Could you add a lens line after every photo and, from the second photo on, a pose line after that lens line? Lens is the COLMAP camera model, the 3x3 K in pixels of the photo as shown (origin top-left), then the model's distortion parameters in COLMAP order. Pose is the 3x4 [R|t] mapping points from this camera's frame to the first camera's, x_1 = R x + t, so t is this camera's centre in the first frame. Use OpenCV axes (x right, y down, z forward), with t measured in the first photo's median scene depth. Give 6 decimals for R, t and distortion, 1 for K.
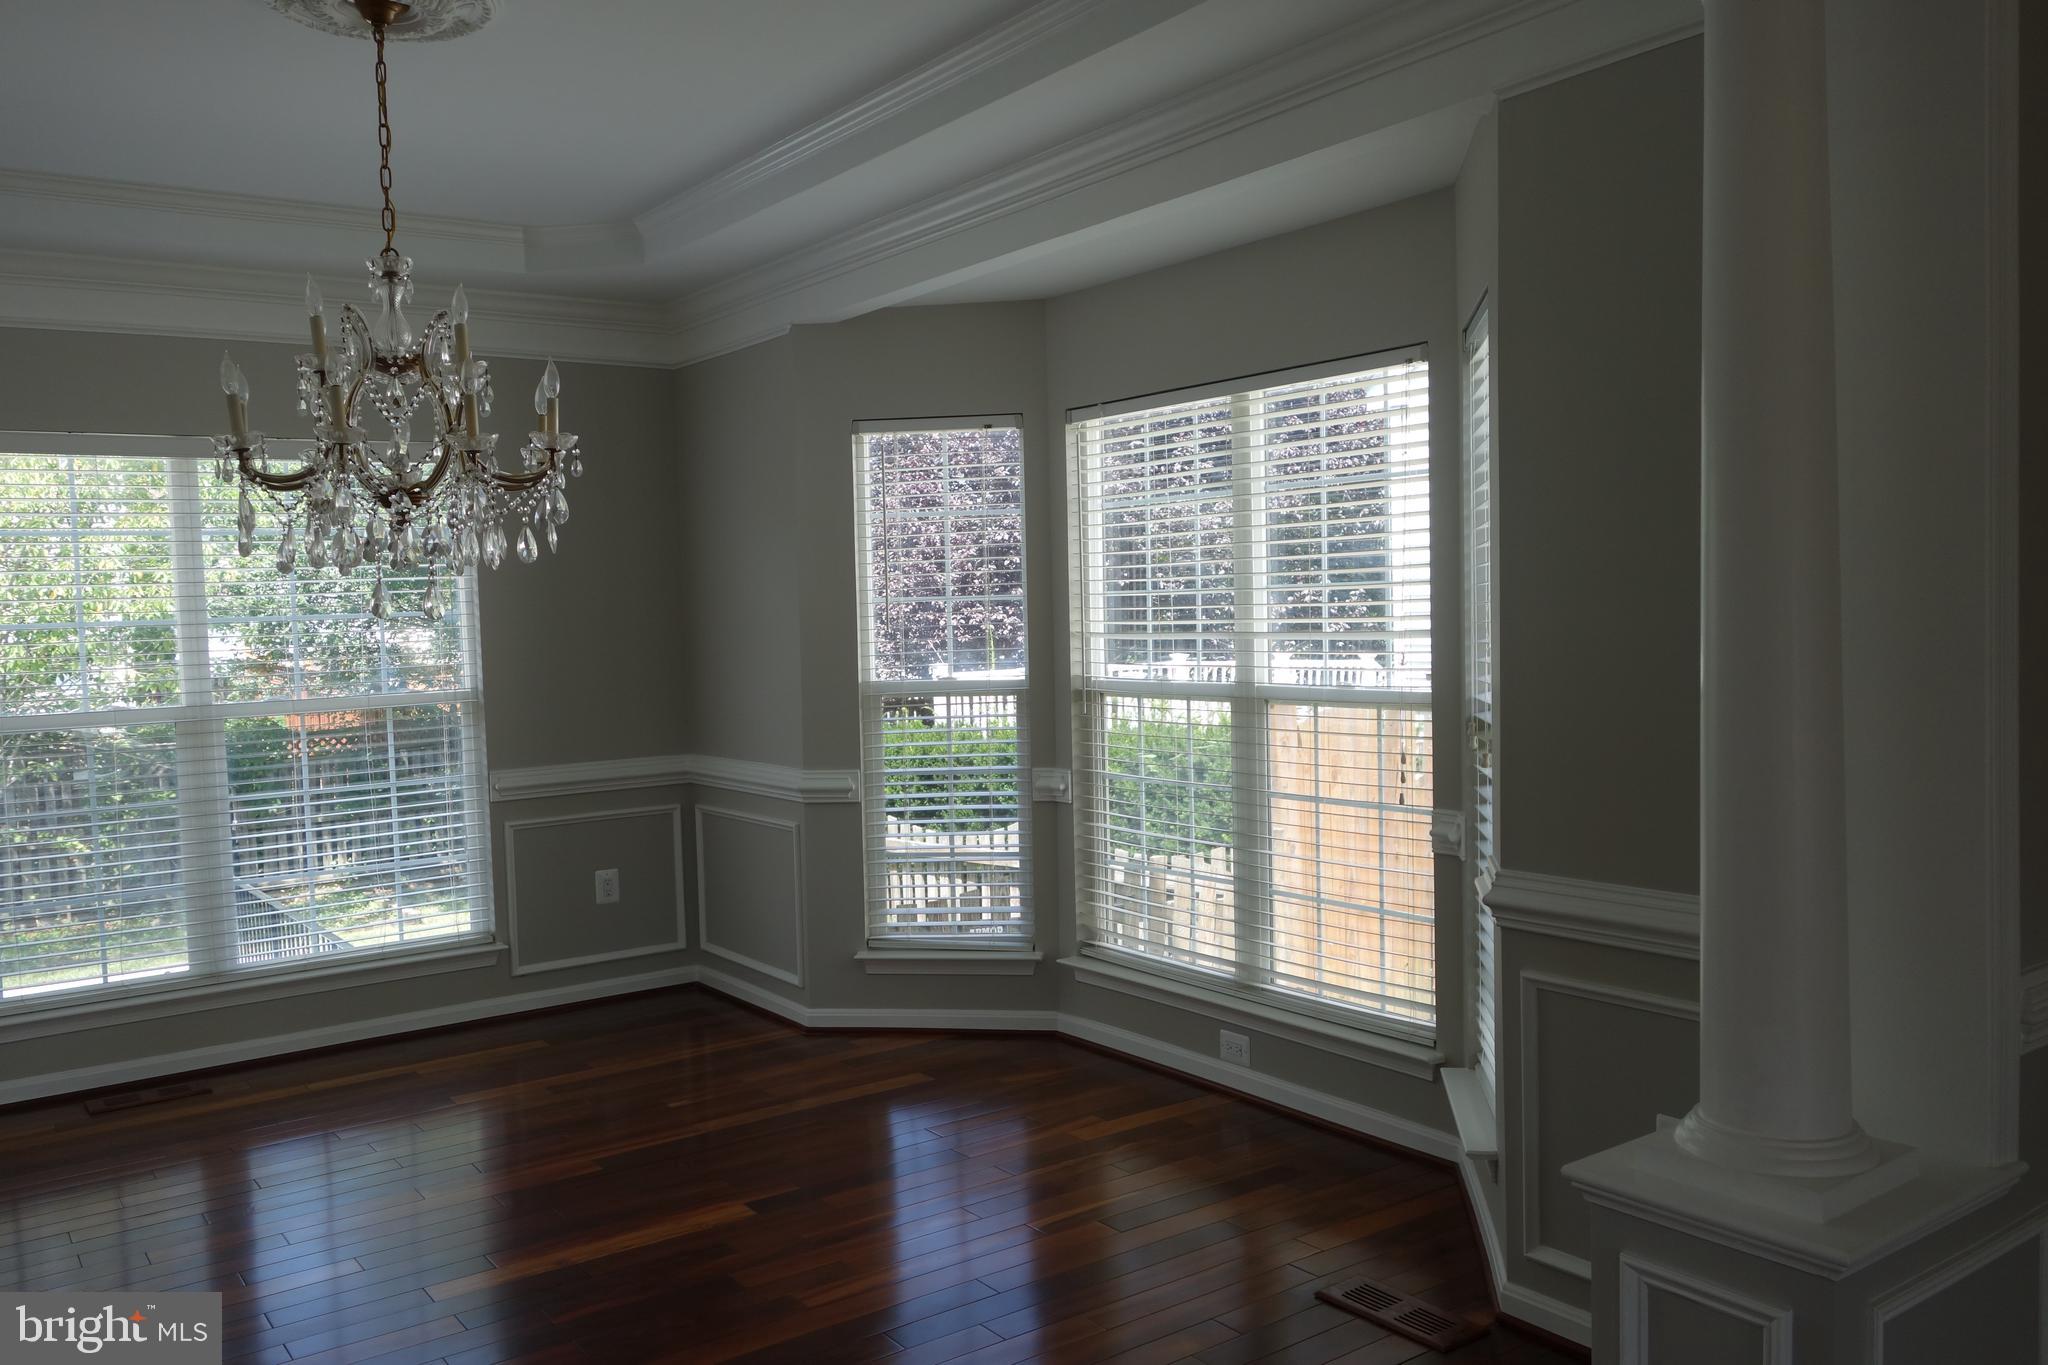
lens RADIAL K [[1624.4, 0, 1032.6], [0, 1624.4, 675.8], [0, 0, 1]] dist [0.020760, -0.015068]
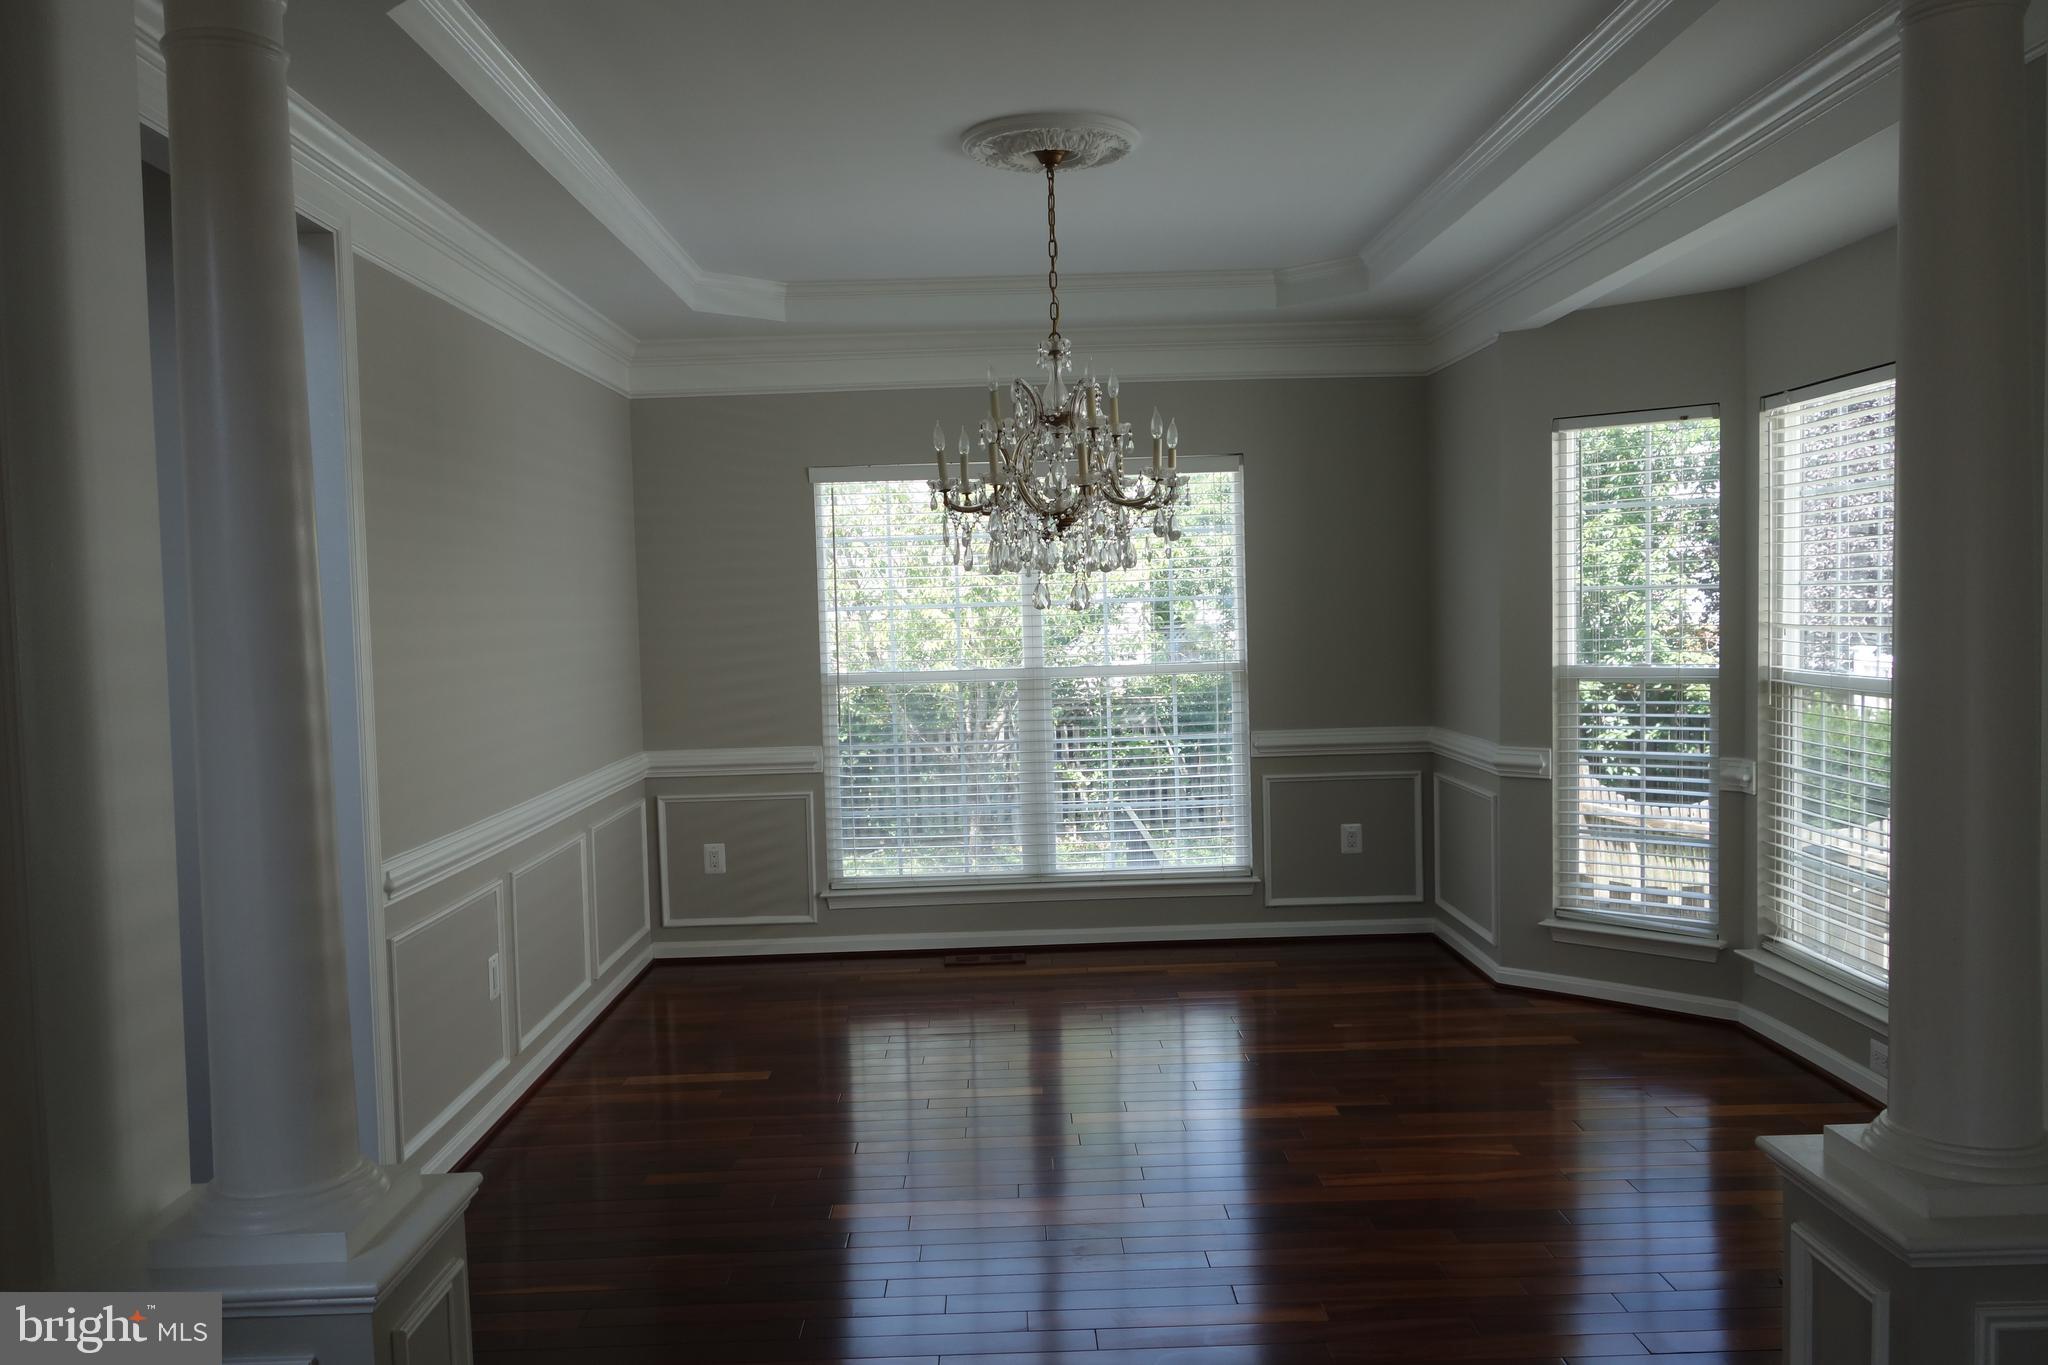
lens RADIAL K [[1624.4, 0, 1031.6], [0, 1624.4, 685.3], [0, 0, 1]] dist [0.020760, -0.015068]
pose [[0.825246, 0.038302, -0.563474, 0.212524], [-0.024259, 0.999181, 0.032389, -0.009753], [0.564253, -0.013060, 0.825499, -0.069249]]
